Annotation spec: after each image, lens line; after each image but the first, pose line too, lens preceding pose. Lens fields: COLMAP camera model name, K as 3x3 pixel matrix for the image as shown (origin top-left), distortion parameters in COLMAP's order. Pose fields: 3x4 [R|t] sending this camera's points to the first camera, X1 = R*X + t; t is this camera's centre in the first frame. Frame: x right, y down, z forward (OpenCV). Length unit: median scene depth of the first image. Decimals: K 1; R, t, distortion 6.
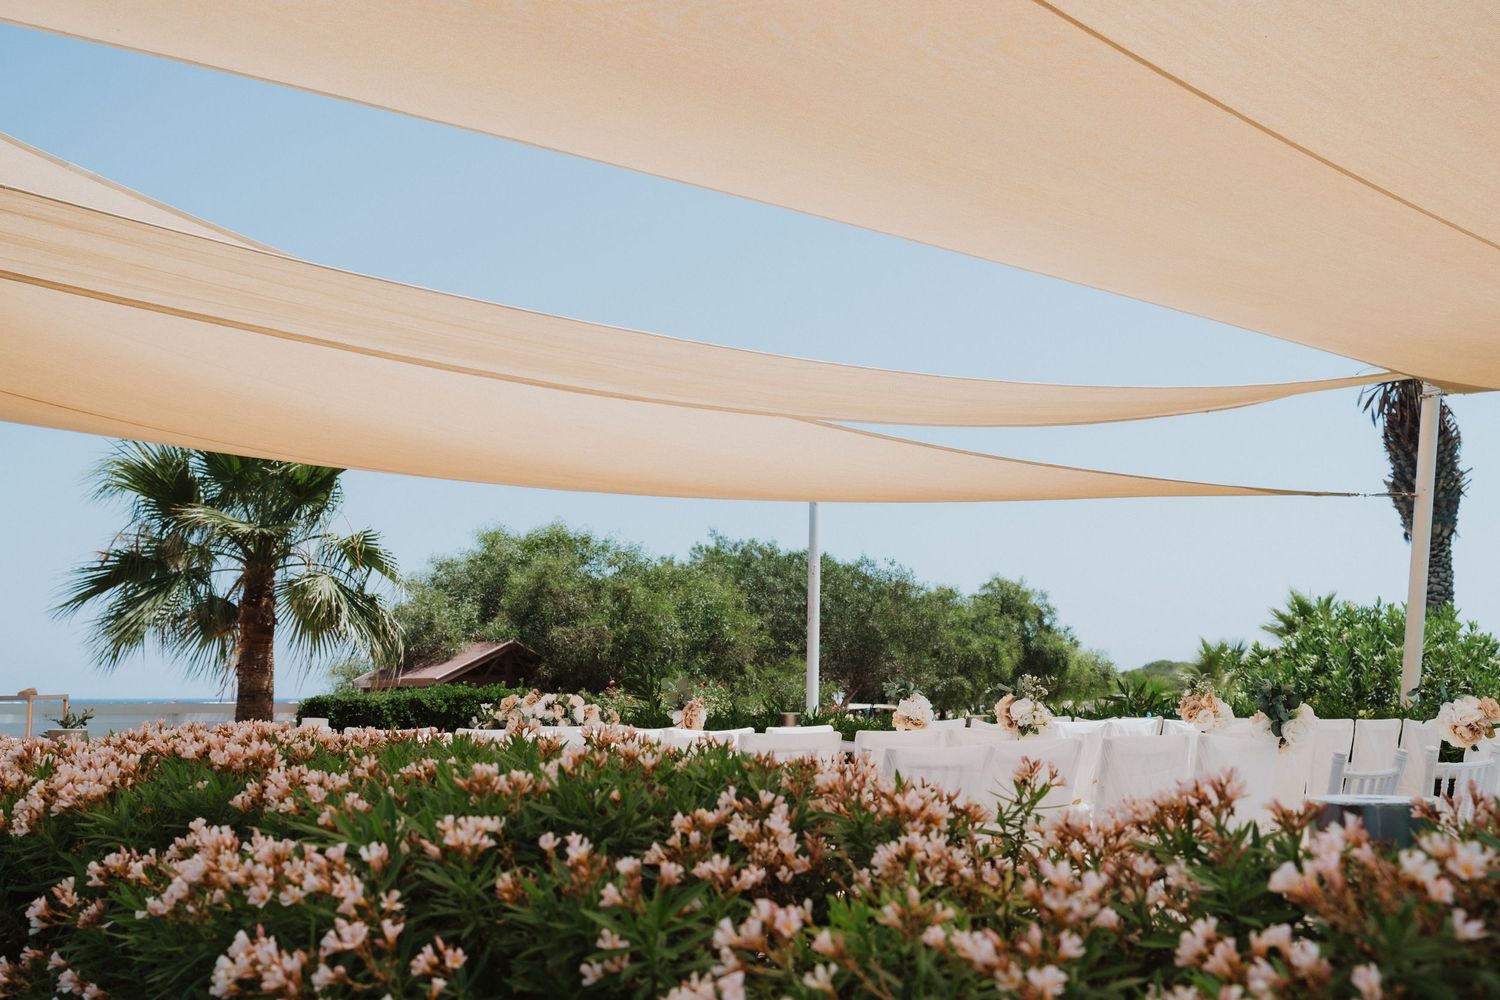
lens RADIAL K [[1543.3, 0, 749.6], [0, 1543.3, 500.7], [0, 0, 1]] dist [-0.004017, 0.000000]
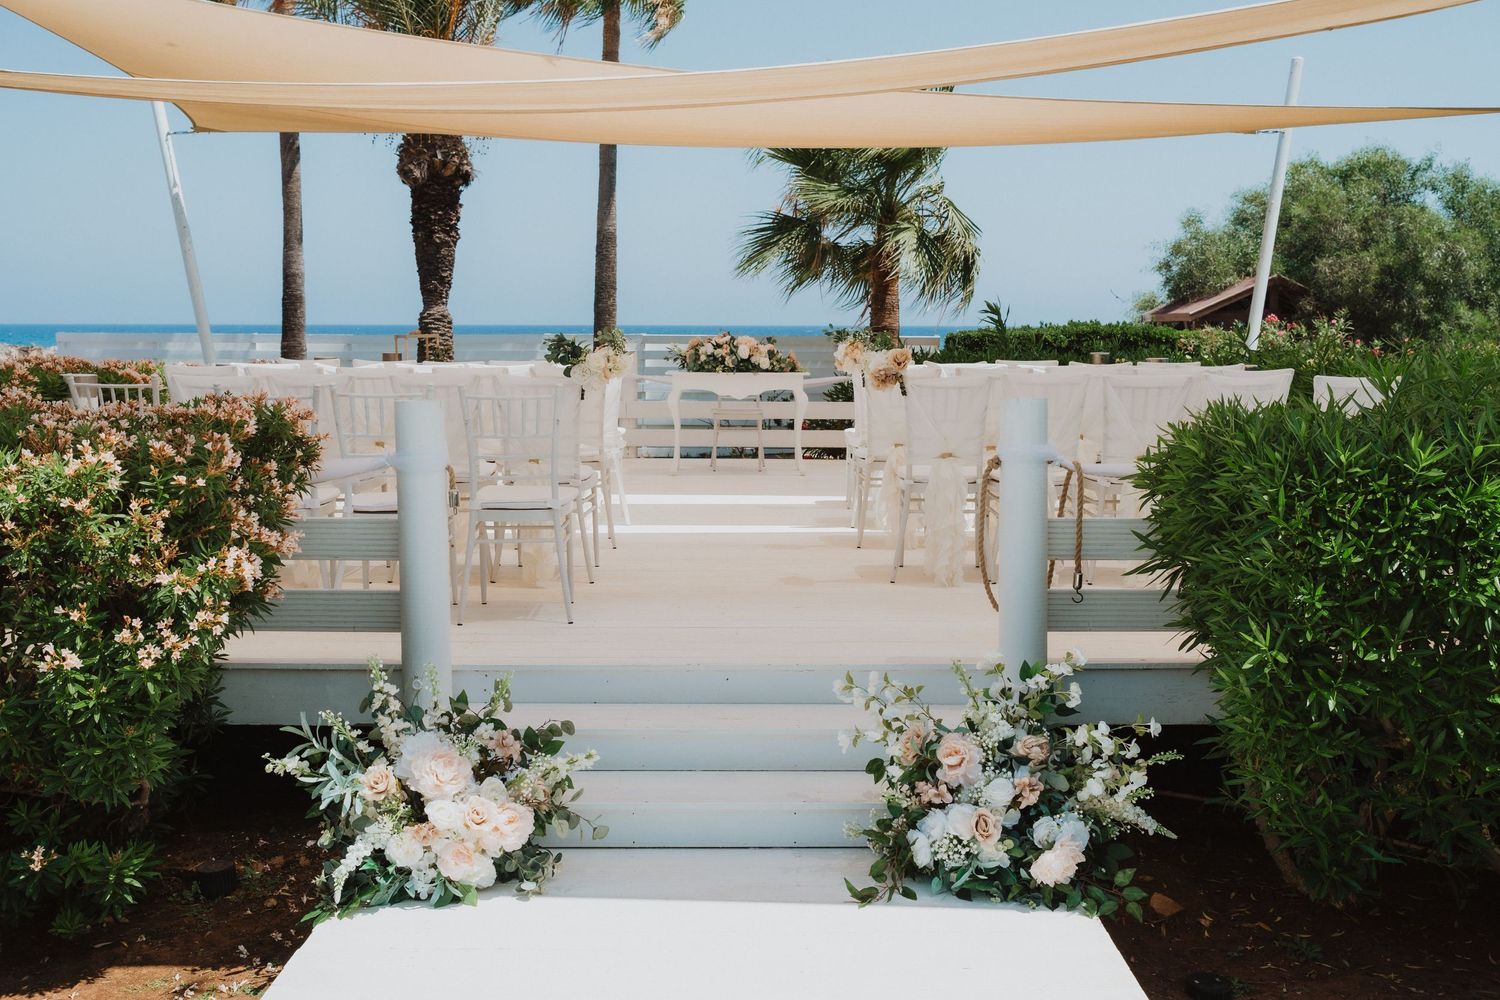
lens RADIAL K [[1543.3, 0, 747.0], [0, 1543.3, 501.1], [0, 0, 1]] dist [-0.004017, 0.000000]
pose [[0.772764, 0.073728, -0.630397, 0.217408], [0.077996, 0.974671, 0.209604, -0.001662], [0.629883, -0.211143, 0.747440, 0.015073]]
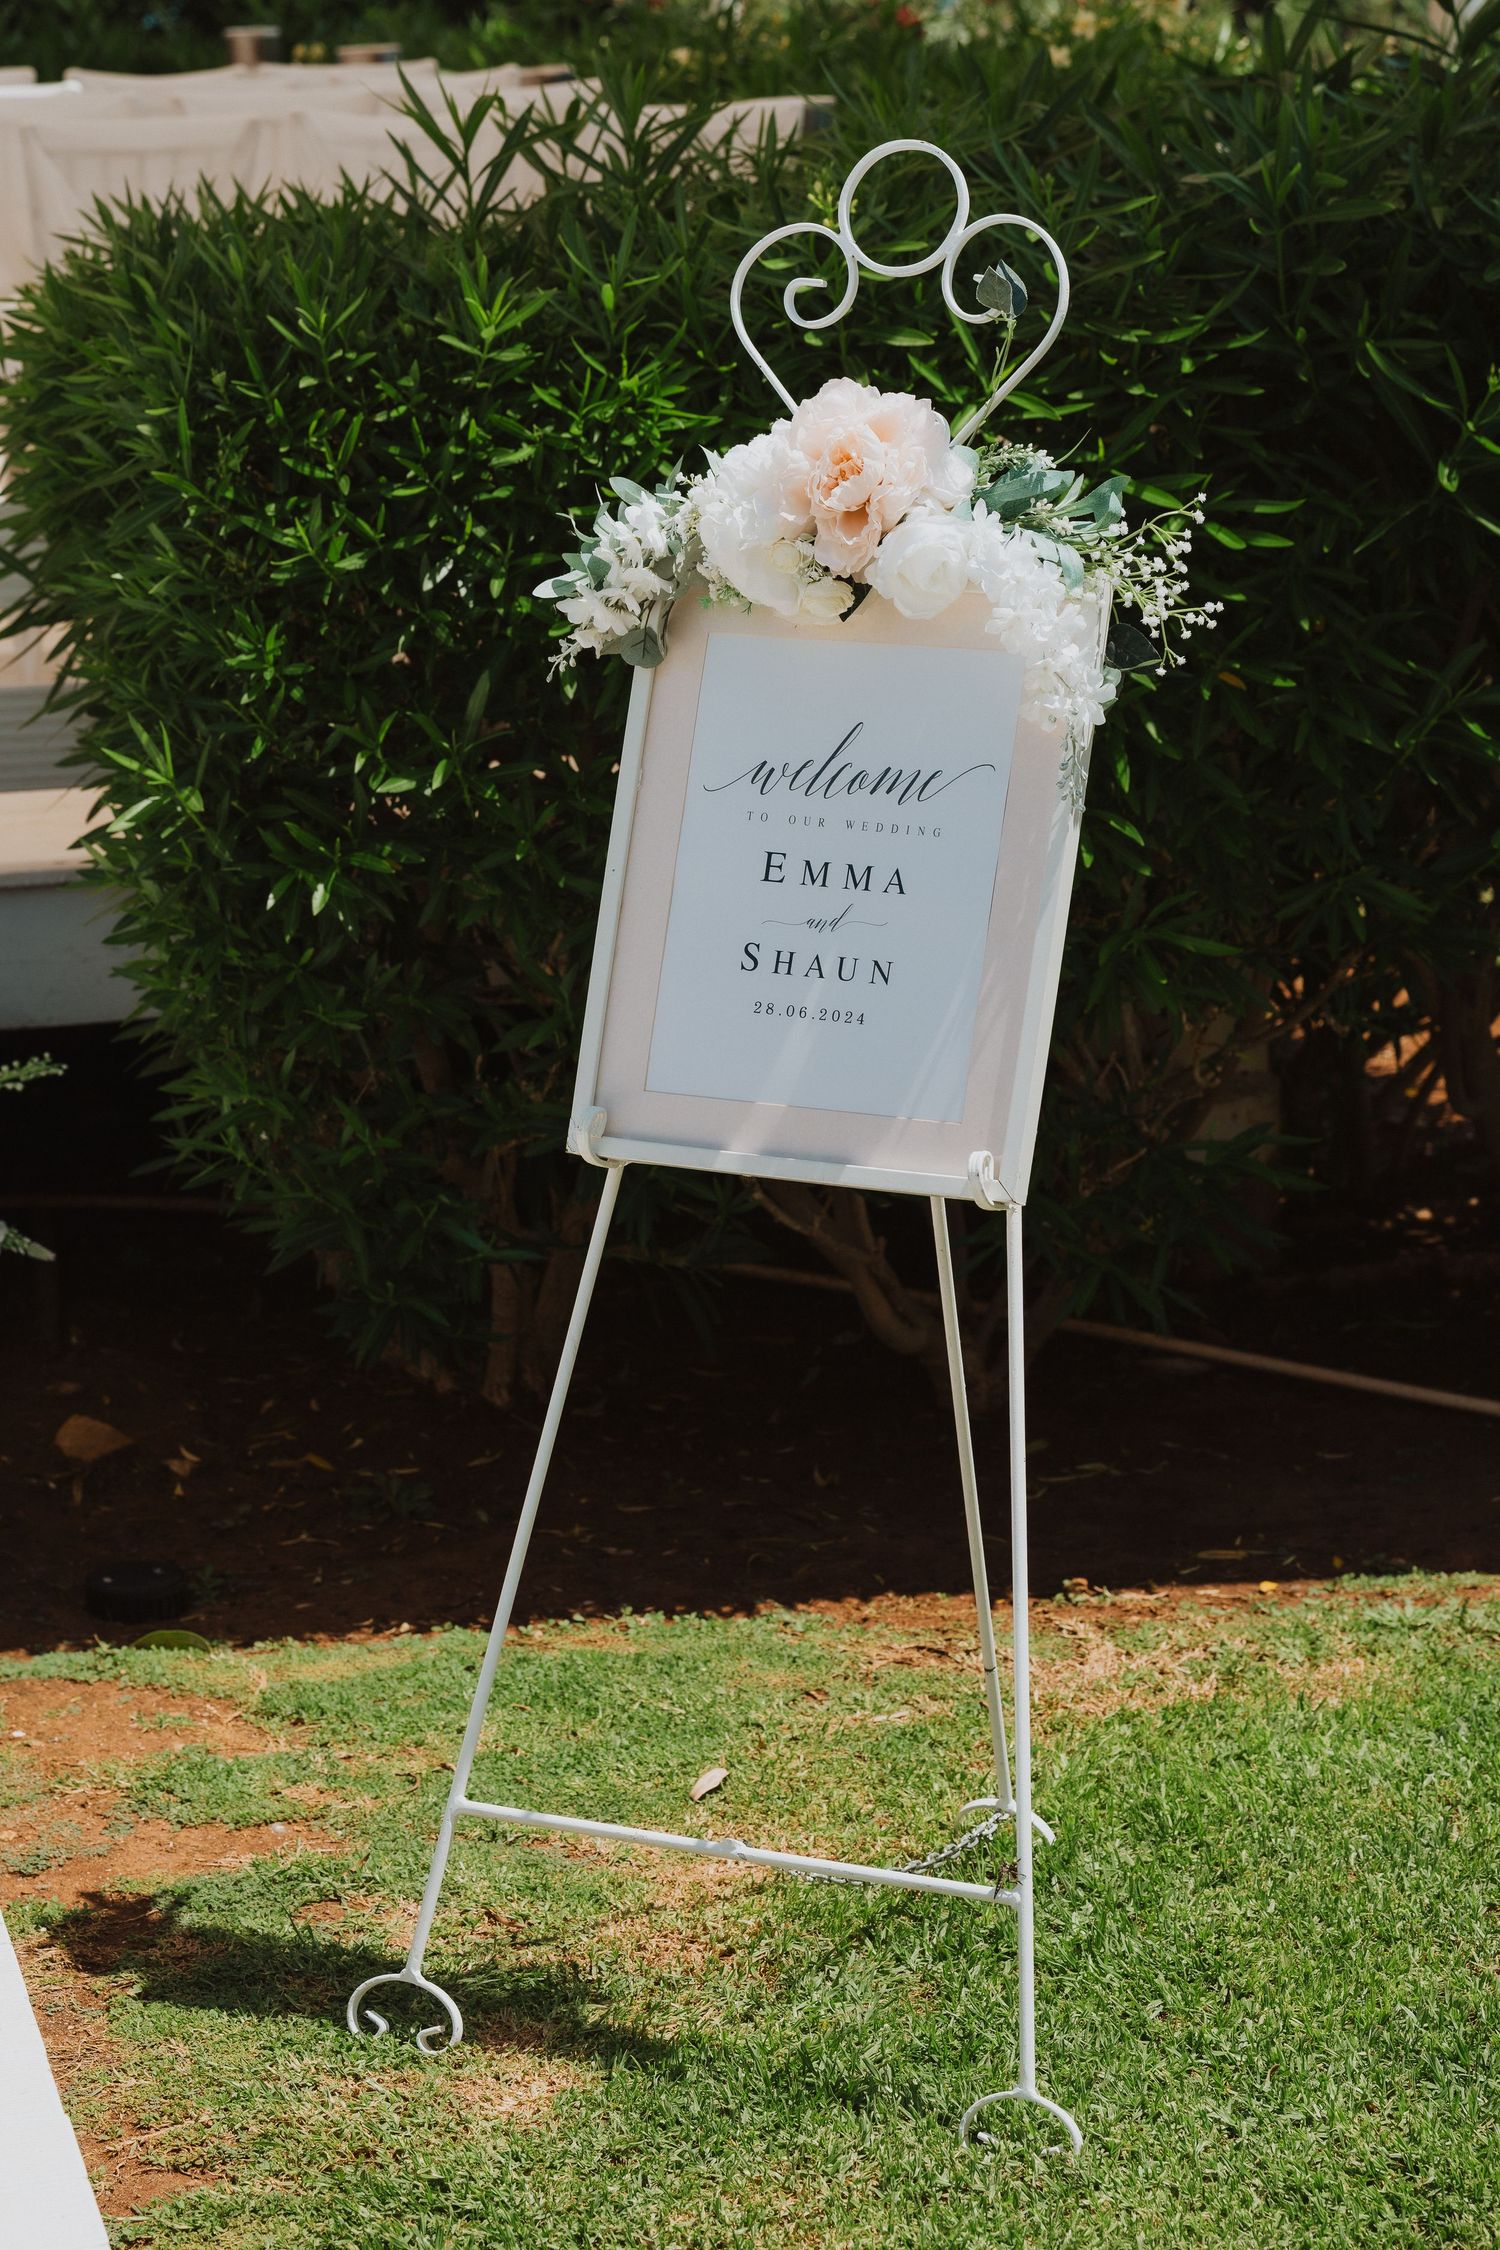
lens RADIAL K [[5083.3, 0, 738.0], [0, 5083.3, 1131.4], [0, 0, 1]] dist [0.060238, 0.000000]
pose [[0.909644, 0.080429, -0.407527, 0.265730], [0.071817, 0.935851, 0.345001, -0.009336], [0.409133, -0.343095, 0.845515, -0.015023]]
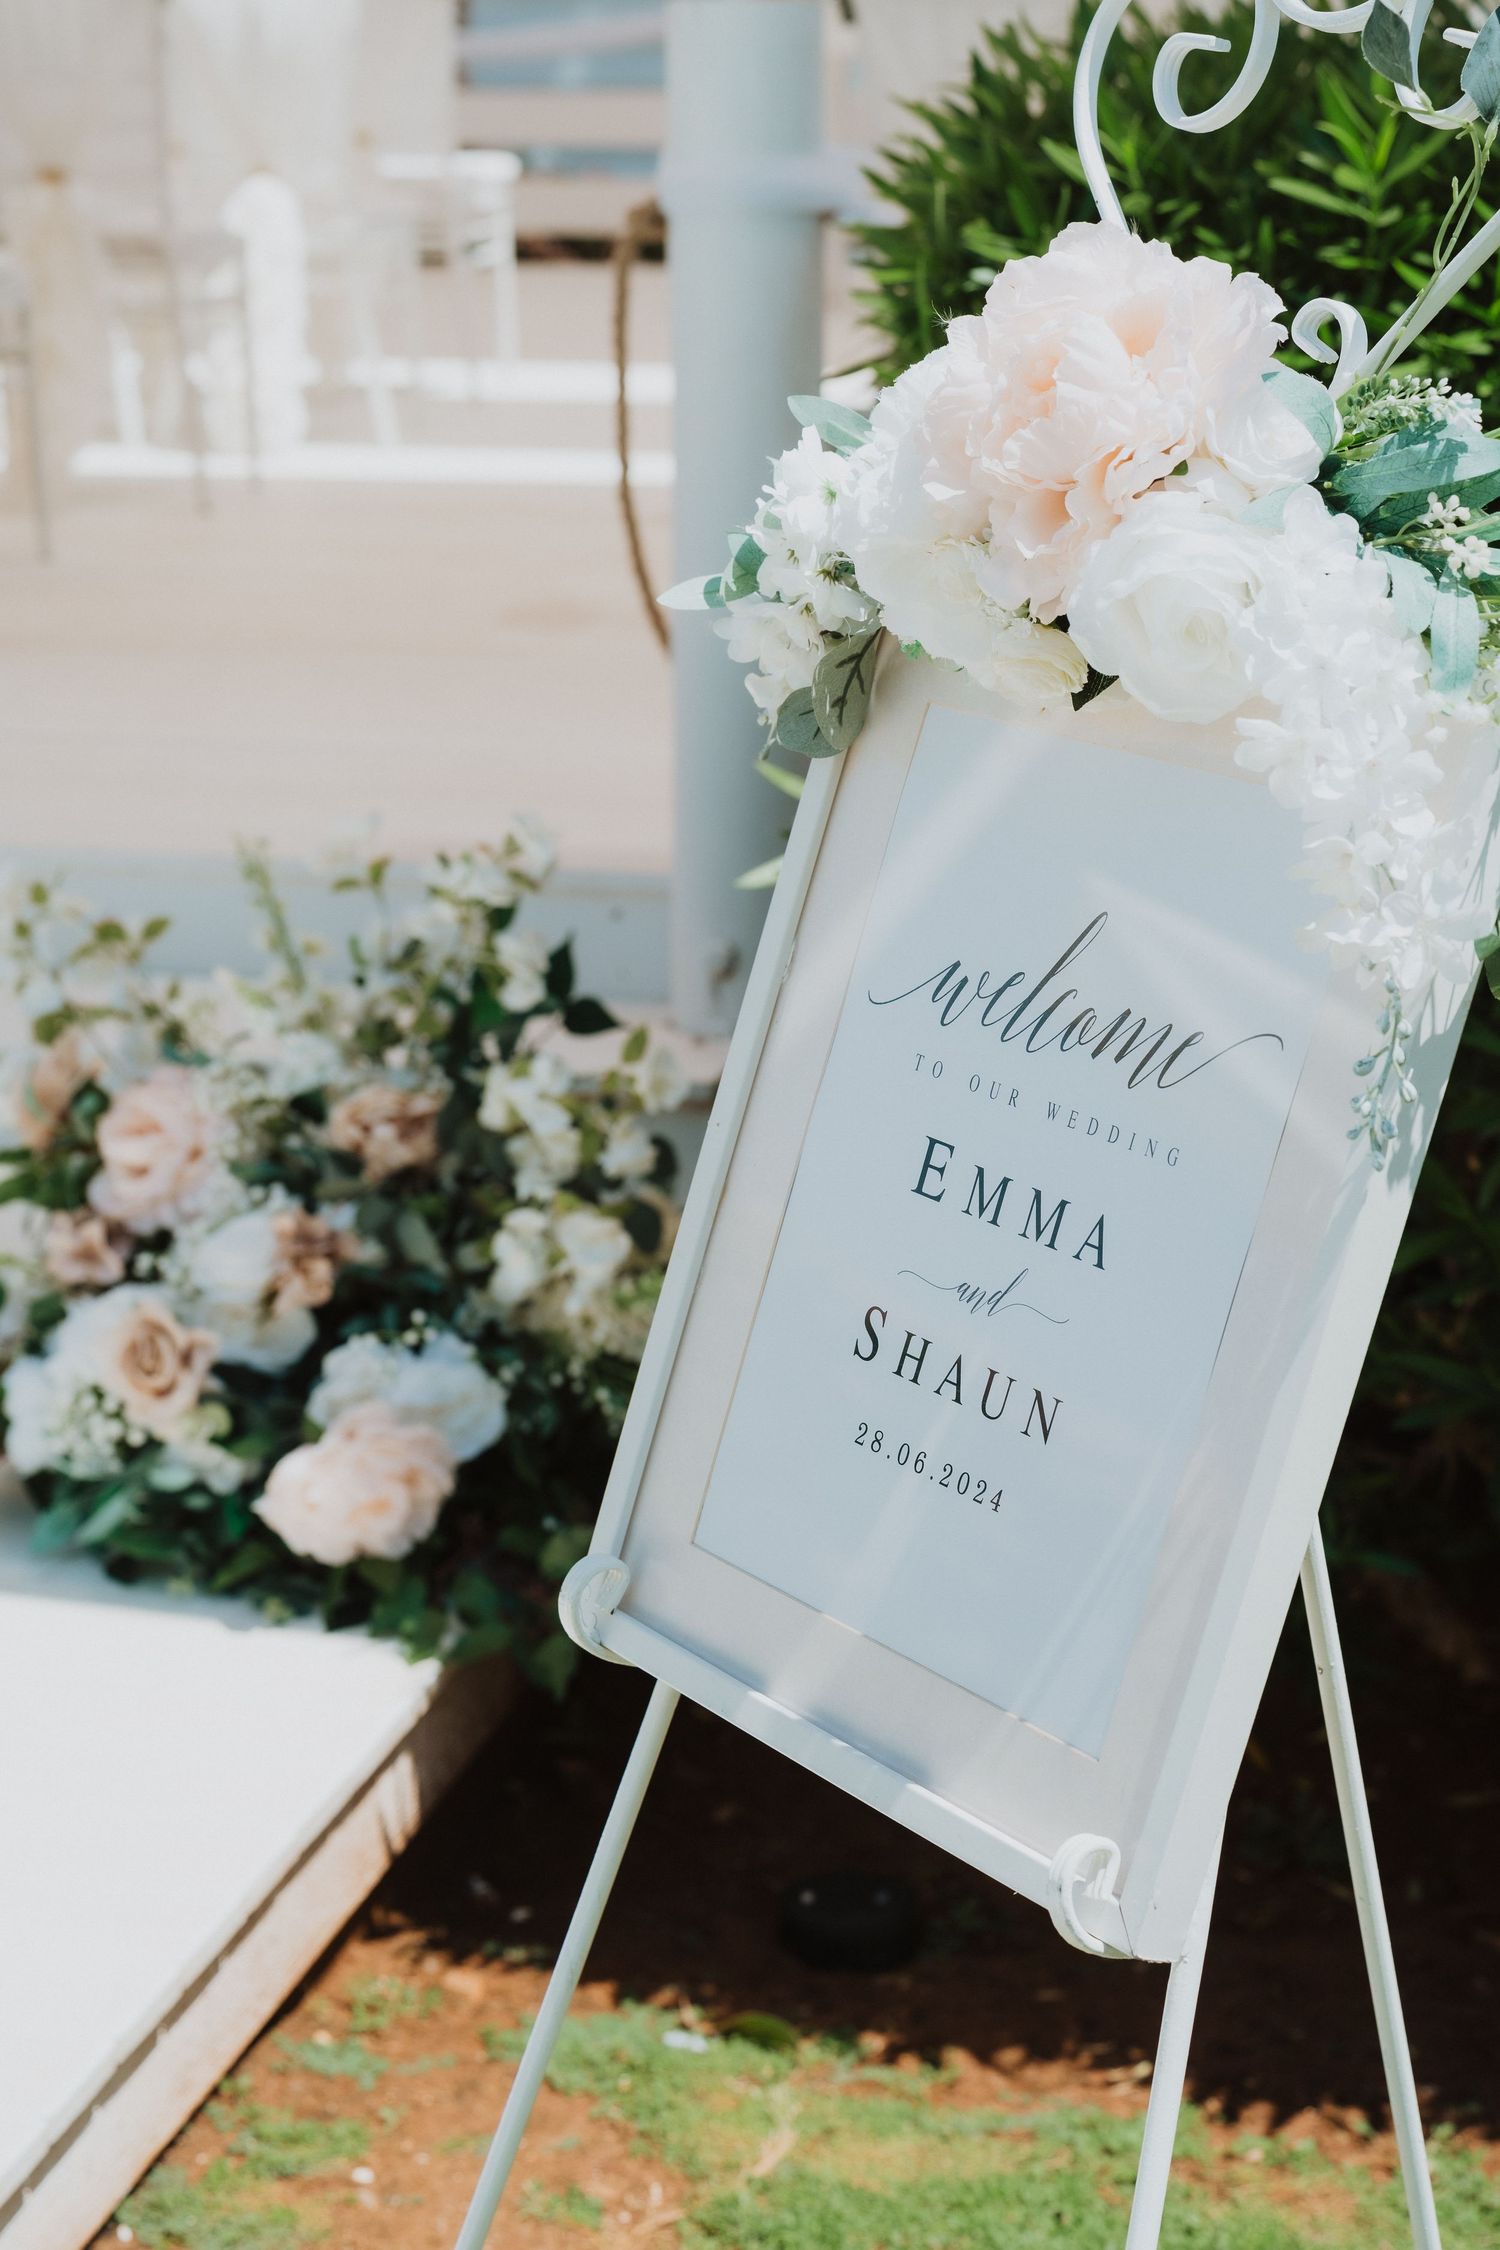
lens RADIAL K [[4427.9, 0, 766.6], [0, 4427.9, 1116.3], [0, 0, 1]] dist [0.038314, 0.000000]
pose [[0.603798, 0.206074, -0.770040, 0.255467], [0.105900, 0.936707, 0.333714, 0.011161], [0.790072, -0.283043, 0.543759, 0.074364]]
